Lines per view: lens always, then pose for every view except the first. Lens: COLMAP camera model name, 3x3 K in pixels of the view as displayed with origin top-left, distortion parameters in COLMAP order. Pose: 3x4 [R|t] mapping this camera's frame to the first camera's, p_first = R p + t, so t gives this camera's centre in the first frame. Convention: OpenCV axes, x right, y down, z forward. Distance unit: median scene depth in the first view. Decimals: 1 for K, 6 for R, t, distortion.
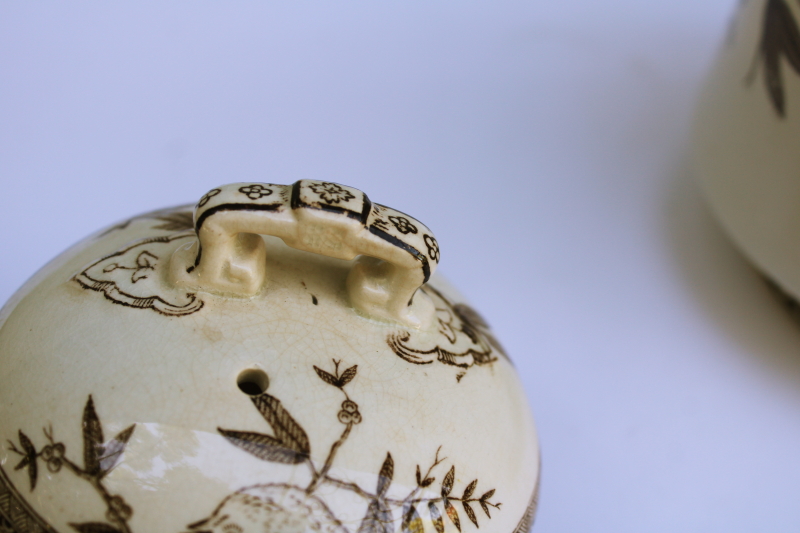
lens RADIAL K [[1138.2, 0, 399.2], [0, 1138.2, 264.2], [0, 0, 1]] dist [-0.036088, 0.000000]
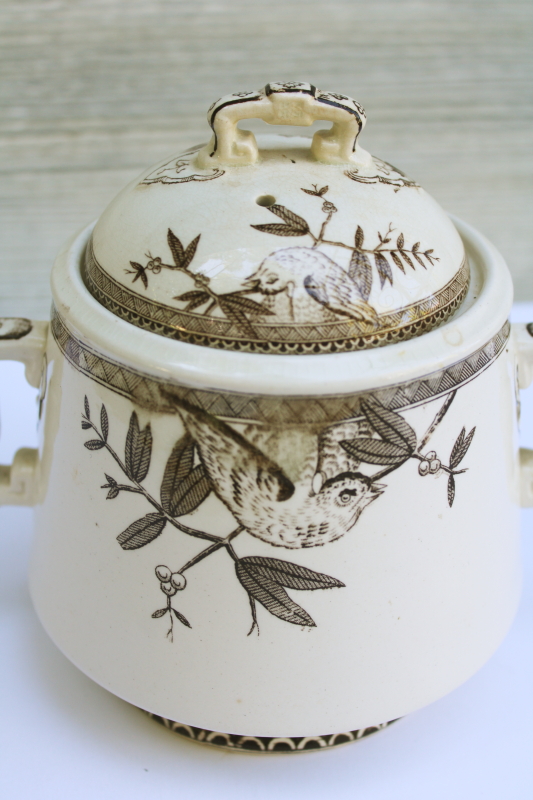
lens RADIAL K [[1138.2, 0, 263.1], [0, 1138.2, 385.5], [0, 0, 1]] dist [-0.036088, 0.000000]
pose [[0.974111, -0.209206, -0.085681, -0.048094], [0.203501, 0.976516, -0.070734, 0.455659], [0.098467, 0.051466, 0.993809, -0.557797]]
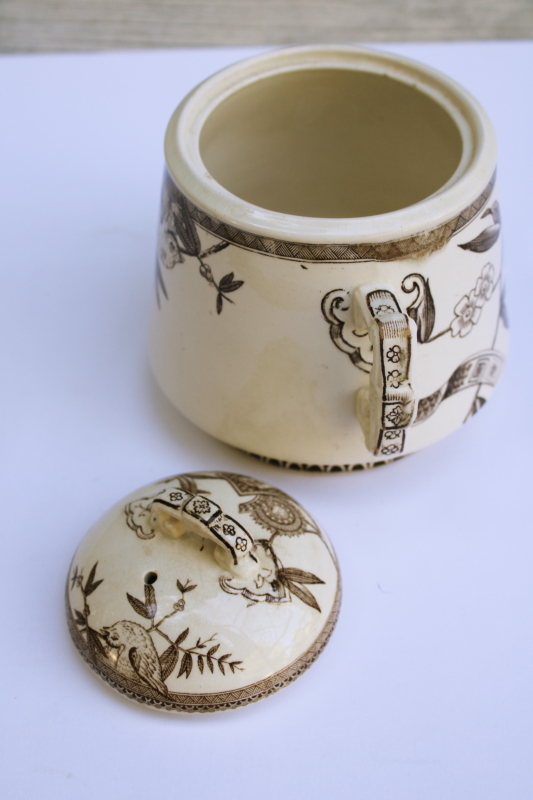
lens RADIAL K [[1138.2, 0, 264.2], [0, 1138.2, 397.7], [0, 0, 1]] dist [-0.036088, 0.000000]
pose [[0.766004, 0.244584, -0.594489, 1.299324], [-0.182567, 0.969482, 0.163625, -0.655610], [0.616366, -0.016803, 0.787280, -0.655646]]
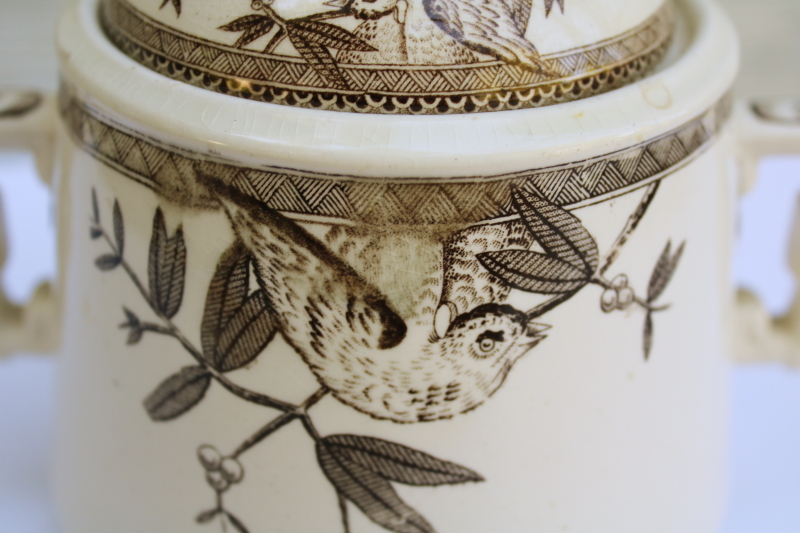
lens RADIAL K [[1138.2, 0, 395.9], [0, 1138.2, 272.1], [0, 0, 1]] dist [-0.036088, 0.000000]
pose [[0.974656, -0.198958, -0.102283, -0.066108], [0.193897, 0.979344, -0.057344, 0.497276], [0.111579, 0.036058, 0.993101, -0.003140]]
